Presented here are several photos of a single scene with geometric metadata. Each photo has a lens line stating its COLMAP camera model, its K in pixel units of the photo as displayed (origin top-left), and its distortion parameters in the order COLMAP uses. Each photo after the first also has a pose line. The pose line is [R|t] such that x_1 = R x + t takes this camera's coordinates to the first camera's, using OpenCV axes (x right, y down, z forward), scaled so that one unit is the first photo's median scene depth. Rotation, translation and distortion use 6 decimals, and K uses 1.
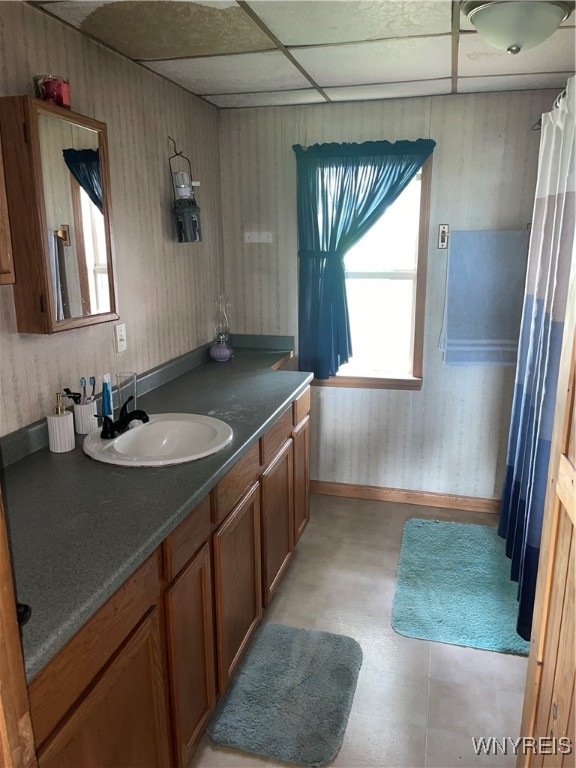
lens RADIAL K [[574.7, 0, 289.0], [0, 574.7, 382.8], [0, 0, 1]] dist [0.048241, -0.085991]
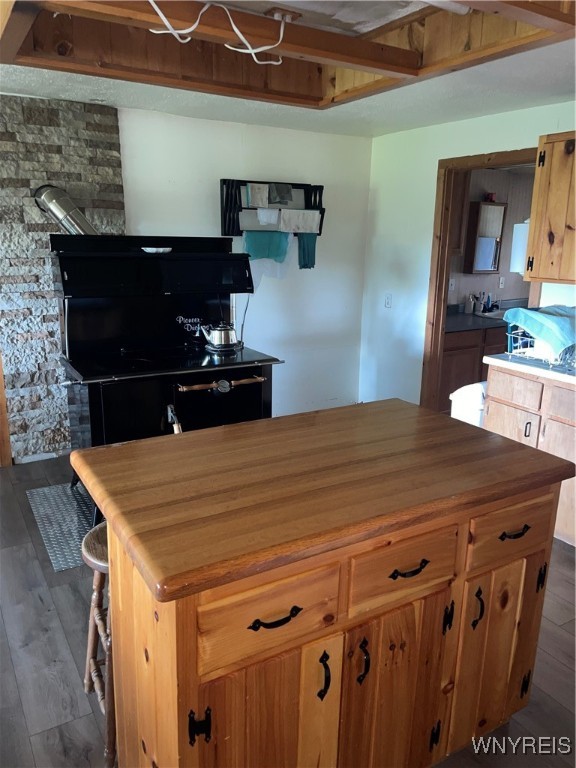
lens RADIAL K [[574.7, 0, 287.2], [0, 574.7, 383.7], [0, 0, 1]] dist [0.048241, -0.085991]
pose [[0.718018, 0.187431, -0.670313, 0.973889], [-0.186361, 0.979667, 0.074308, 0.410081], [0.670611, 0.071566, 0.738349, -1.755103]]
